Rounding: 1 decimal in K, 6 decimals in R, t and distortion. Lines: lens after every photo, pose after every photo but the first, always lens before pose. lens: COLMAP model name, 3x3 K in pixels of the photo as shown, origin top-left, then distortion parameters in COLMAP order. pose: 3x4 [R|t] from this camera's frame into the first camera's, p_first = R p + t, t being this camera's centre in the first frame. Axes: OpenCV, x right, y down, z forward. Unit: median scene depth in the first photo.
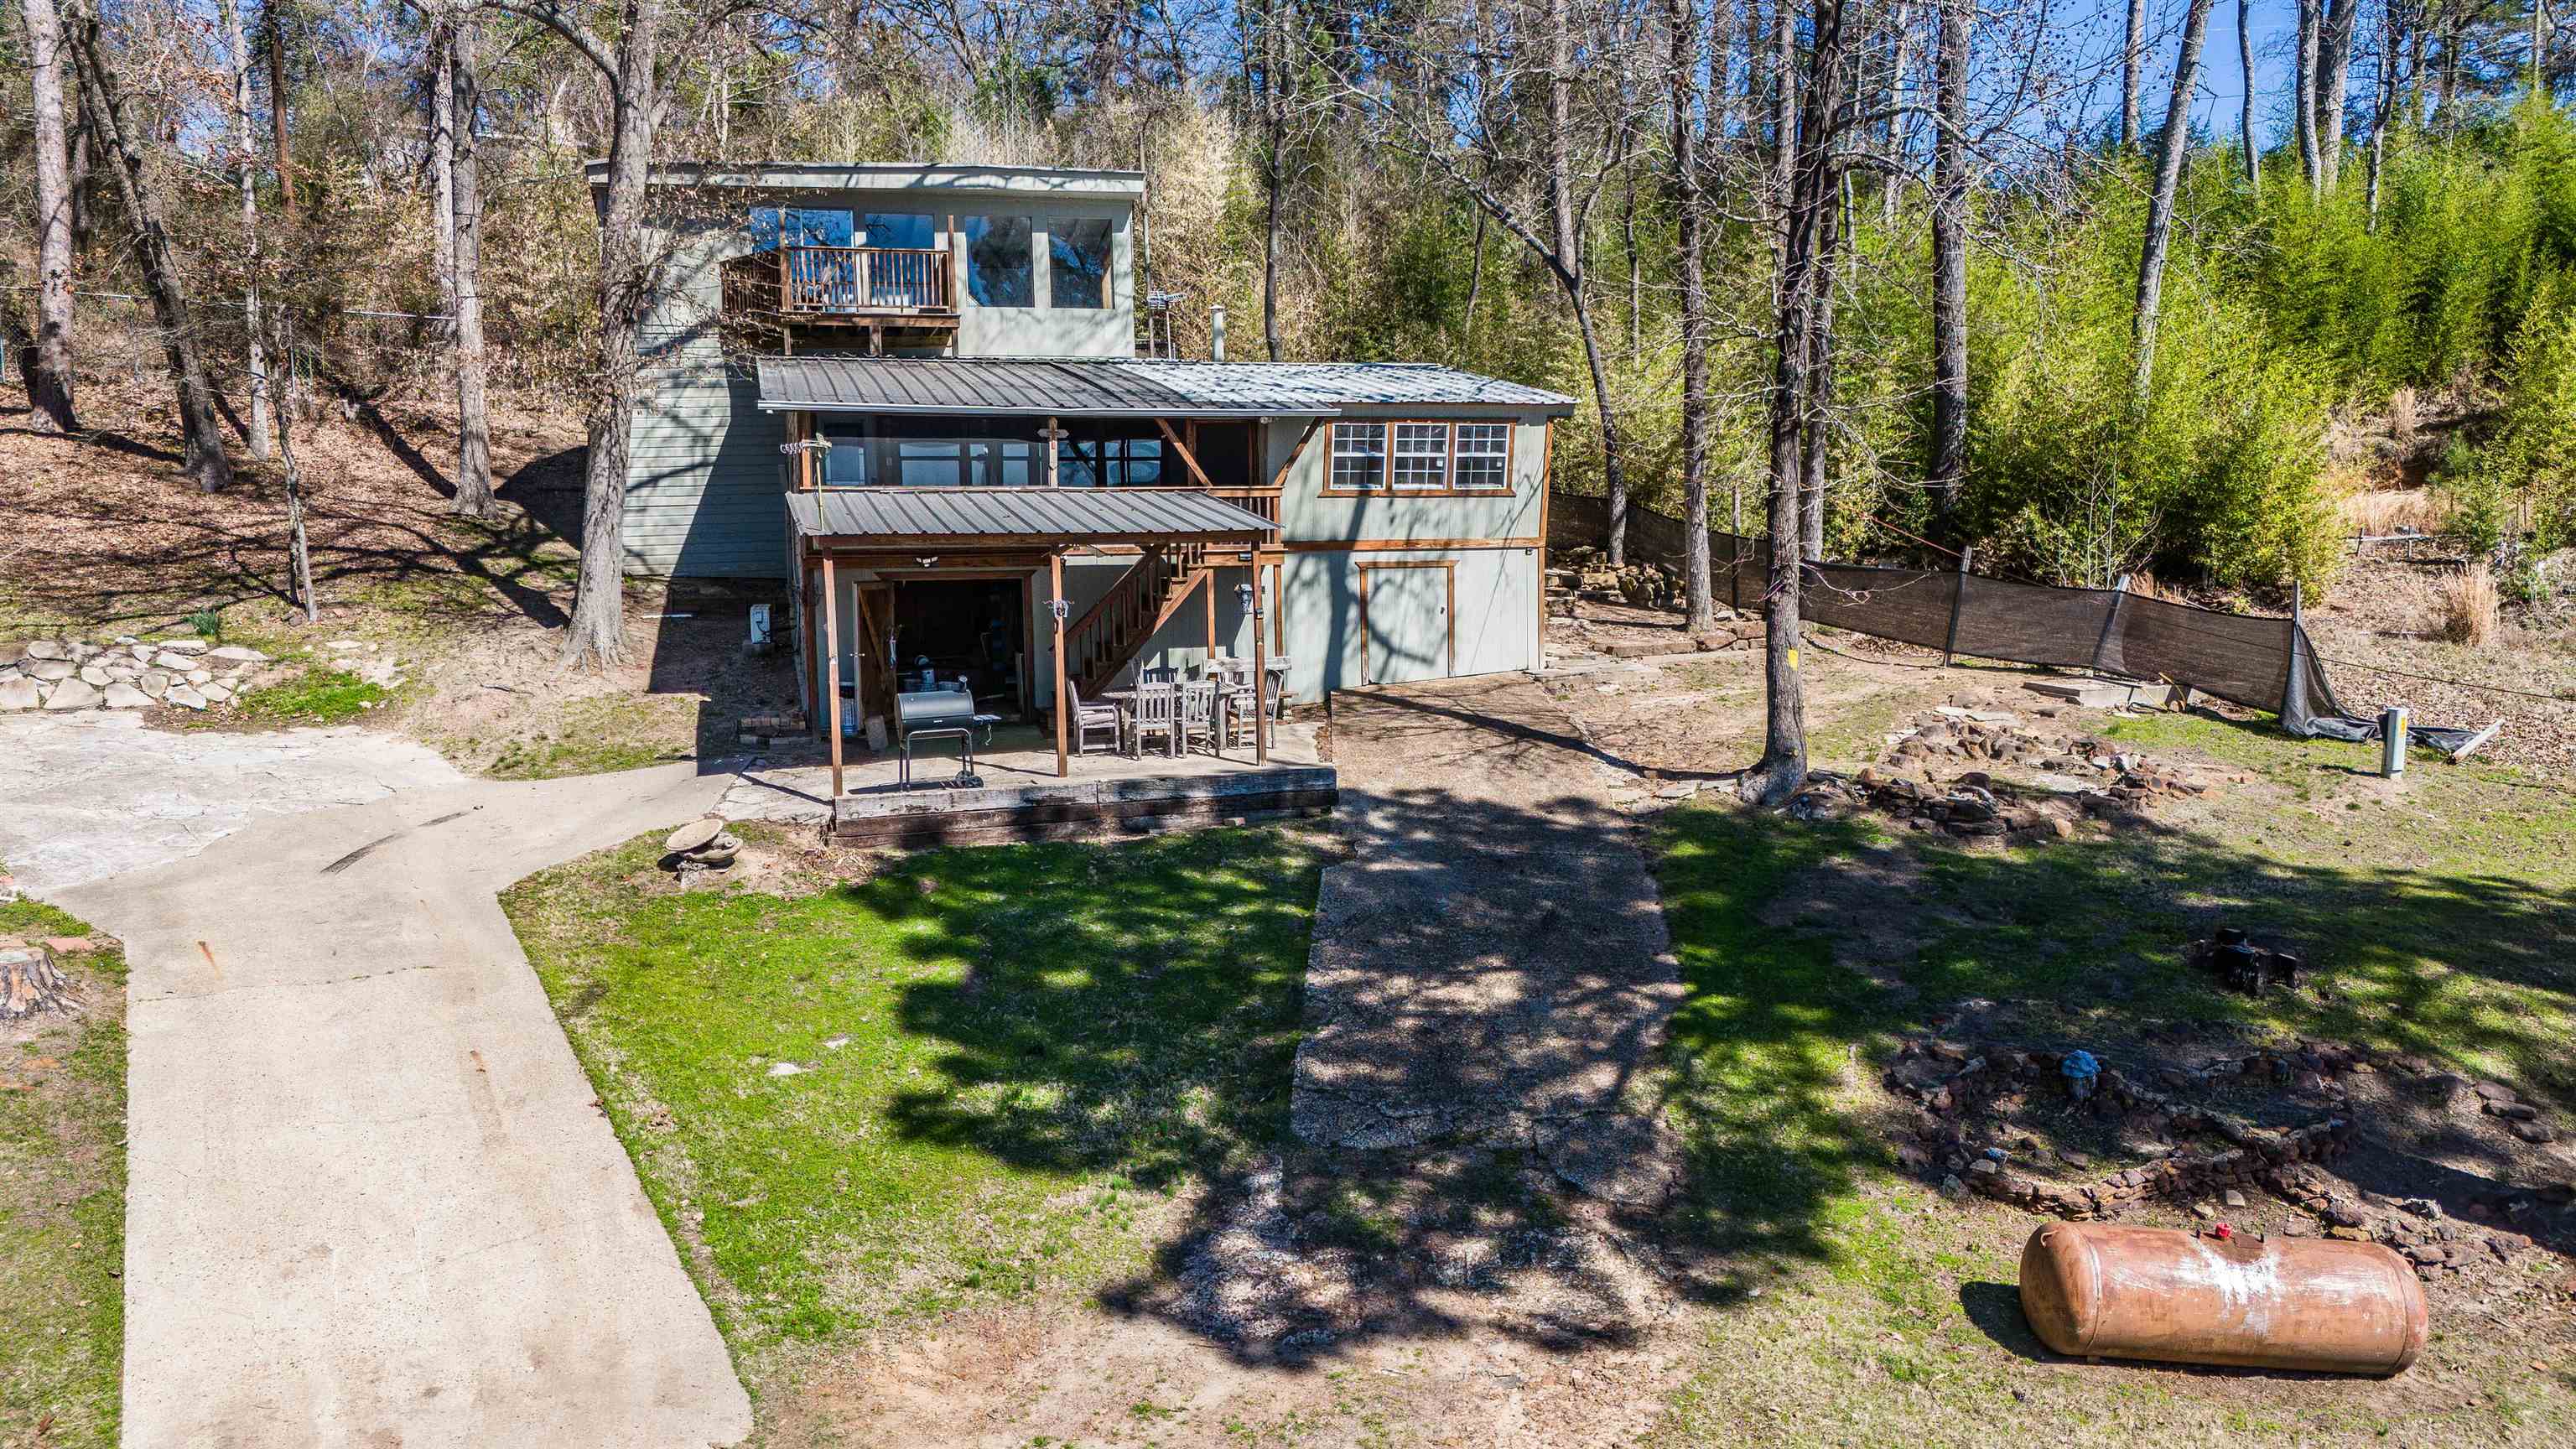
lens RADIAL K [[1902.7, 0, 1293.9], [0, 1902.7, 701.8], [0, 0, 1]] dist [0.082627, -0.072678]
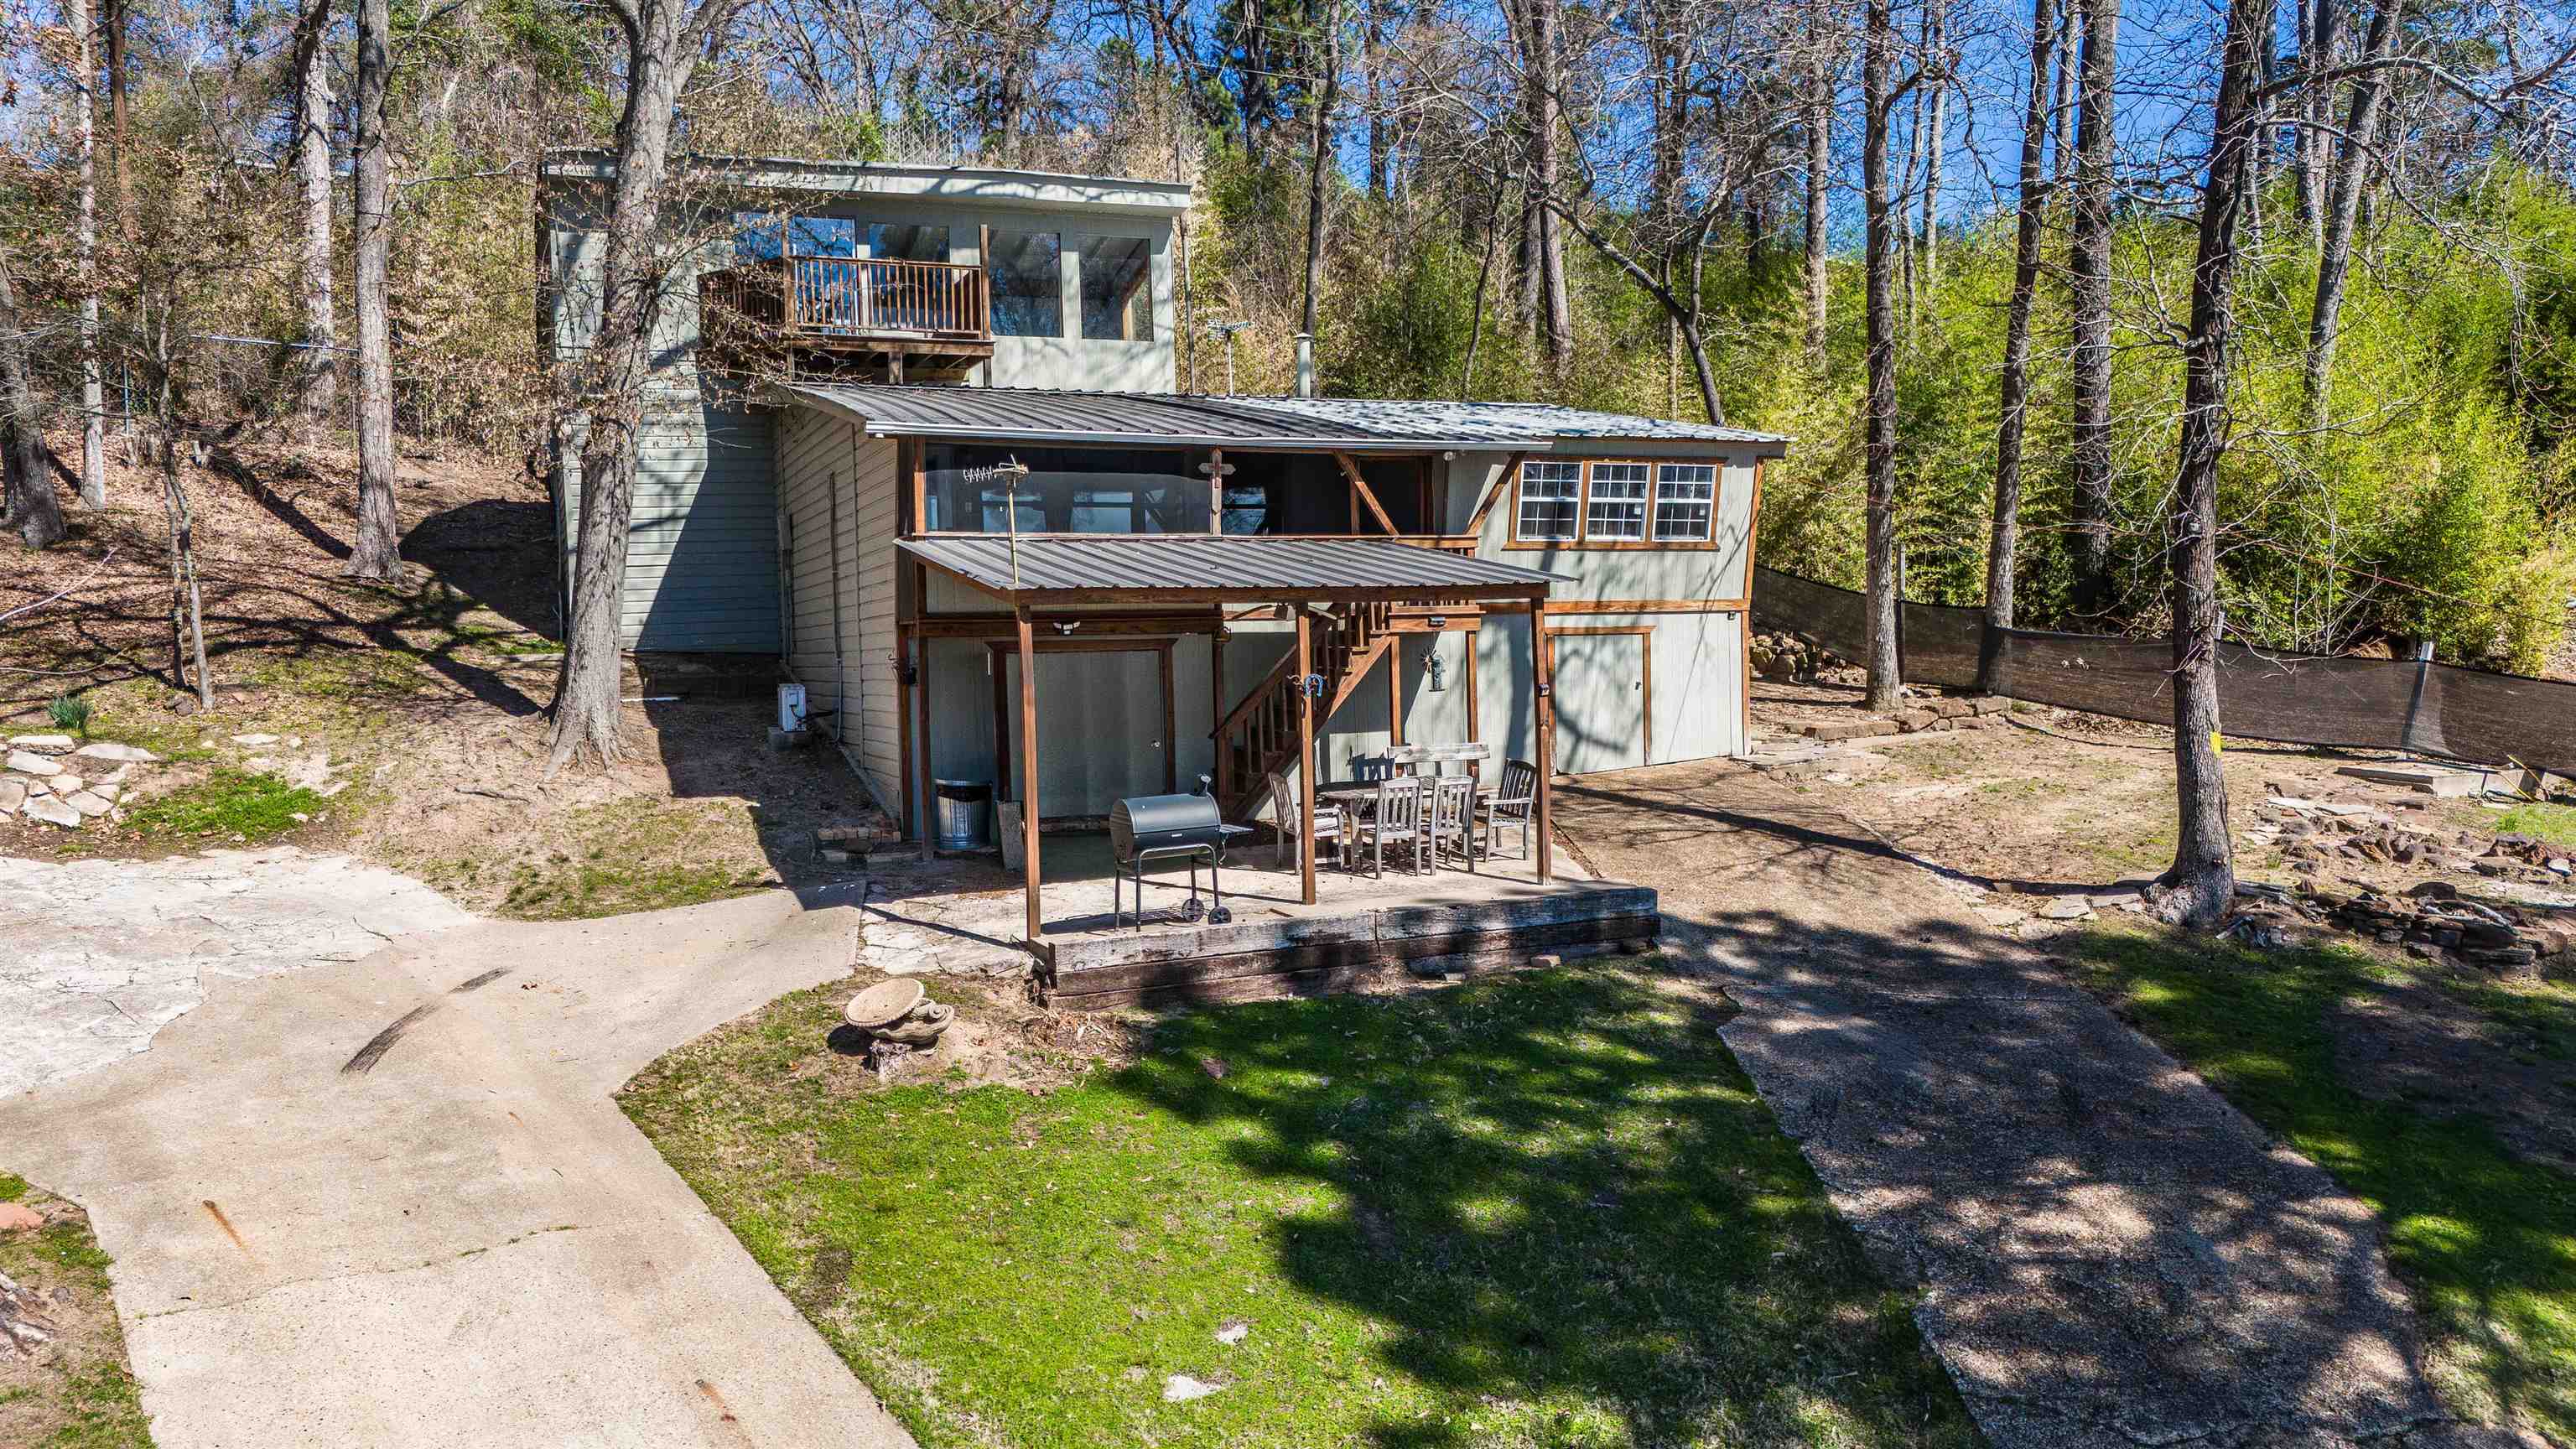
lens RADIAL K [[1902.7, 0, 1293.9], [0, 1902.7, 701.8], [0, 0, 1]] dist [0.082627, -0.072678]
pose [[0.993939, -0.005950, 0.109770, -0.169166], [0.010552, 0.999087, -0.041396, -0.008241], [-0.109423, 0.042303, 0.993095, 0.190146]]
